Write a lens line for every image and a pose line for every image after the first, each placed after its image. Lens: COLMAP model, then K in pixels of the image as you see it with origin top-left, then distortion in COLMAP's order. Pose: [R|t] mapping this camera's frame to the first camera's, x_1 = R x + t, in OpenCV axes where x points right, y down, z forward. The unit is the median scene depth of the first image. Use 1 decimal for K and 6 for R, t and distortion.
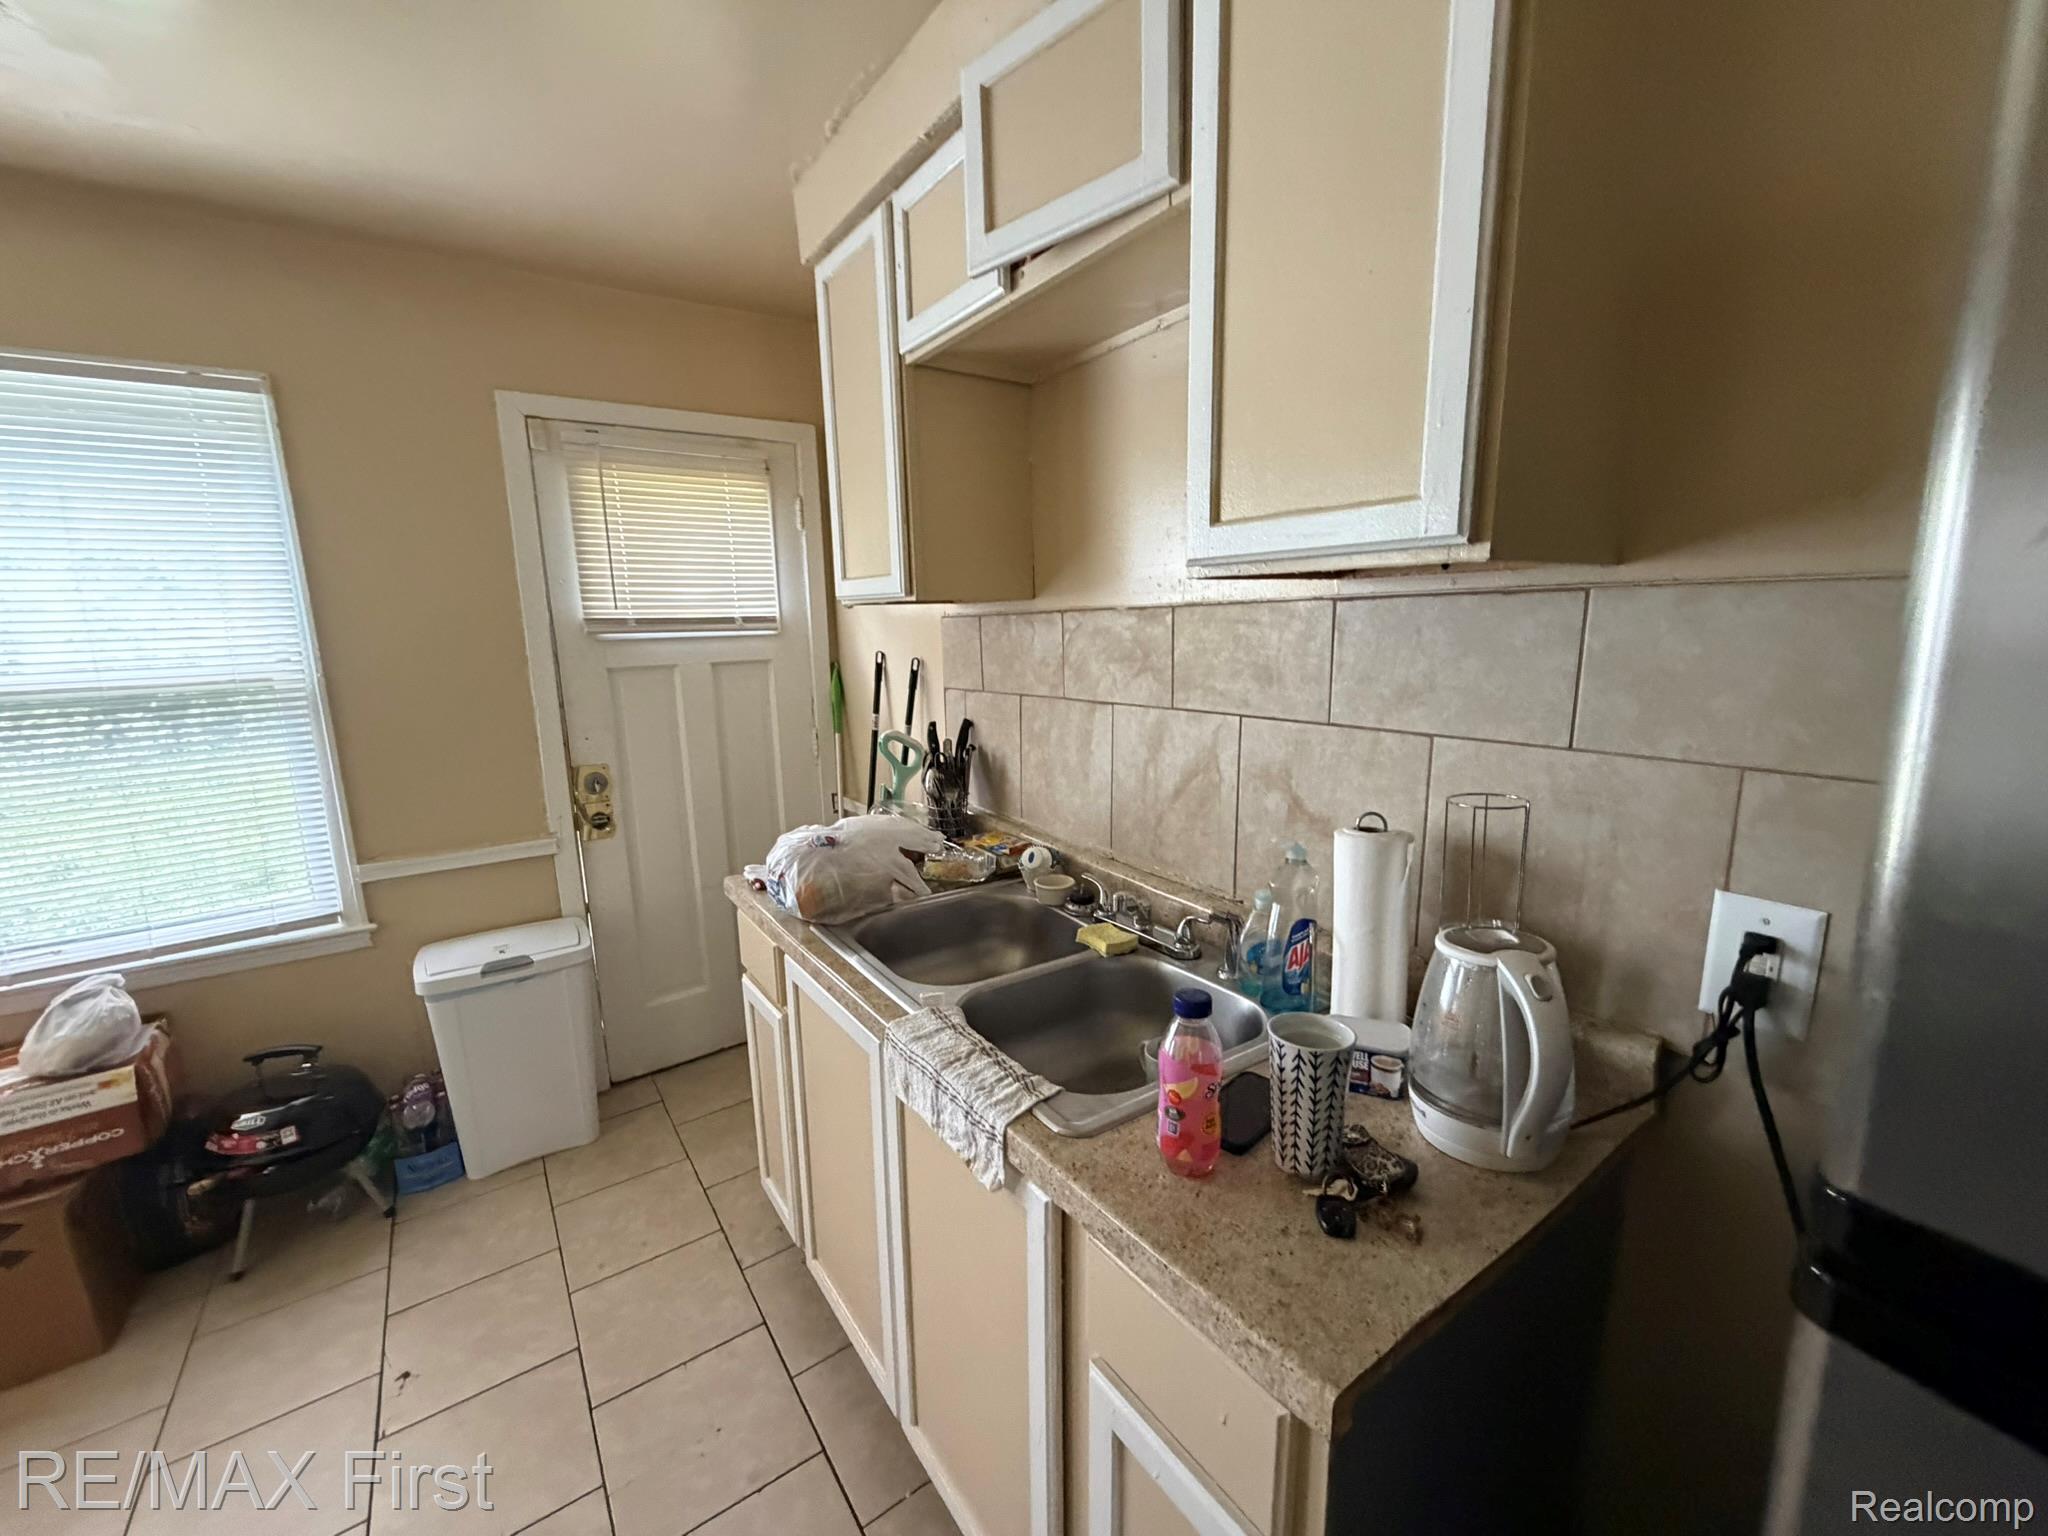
lens RADIAL K [[818.6, 0, 1022.9], [0, 818.6, 769.1], [0, 0, 1]] dist [-0.001282, 0.000174]
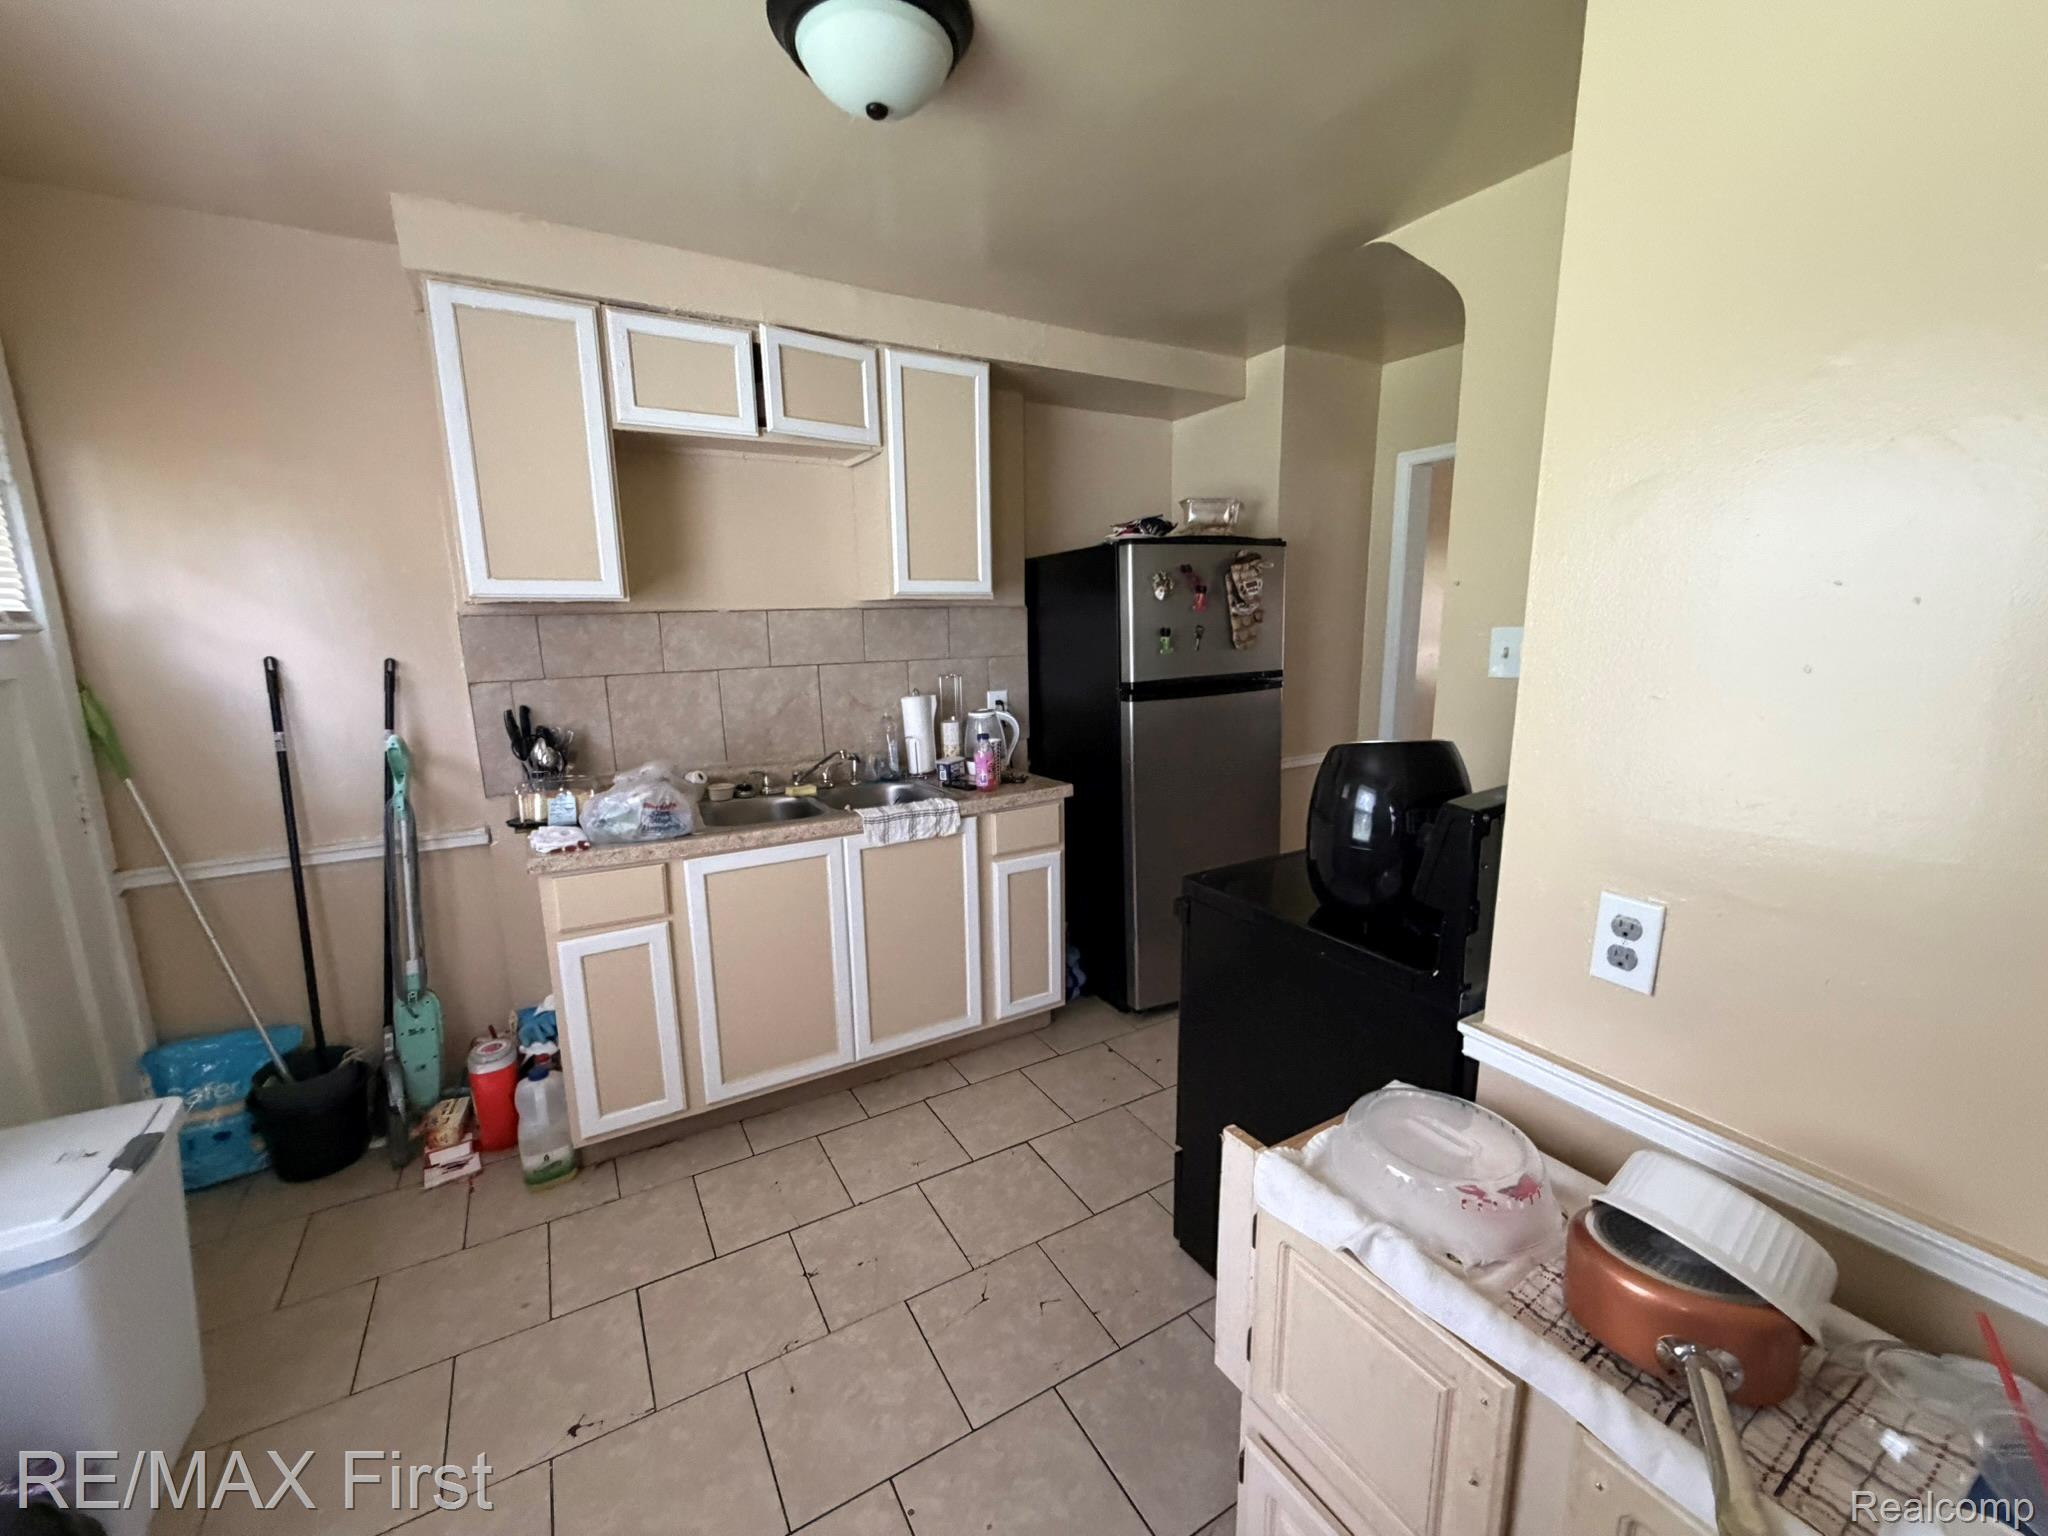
lens RADIAL K [[818.6, 0, 1021.8], [0, 818.6, 760.8], [0, 0, 1]] dist [-0.001282, 0.000174]
pose [[0.085306, -0.160013, 0.983422, -1.271682], [0.188307, 0.971821, 0.141790, -0.019504], [-0.978398, 0.173090, 0.113034, 0.233252]]
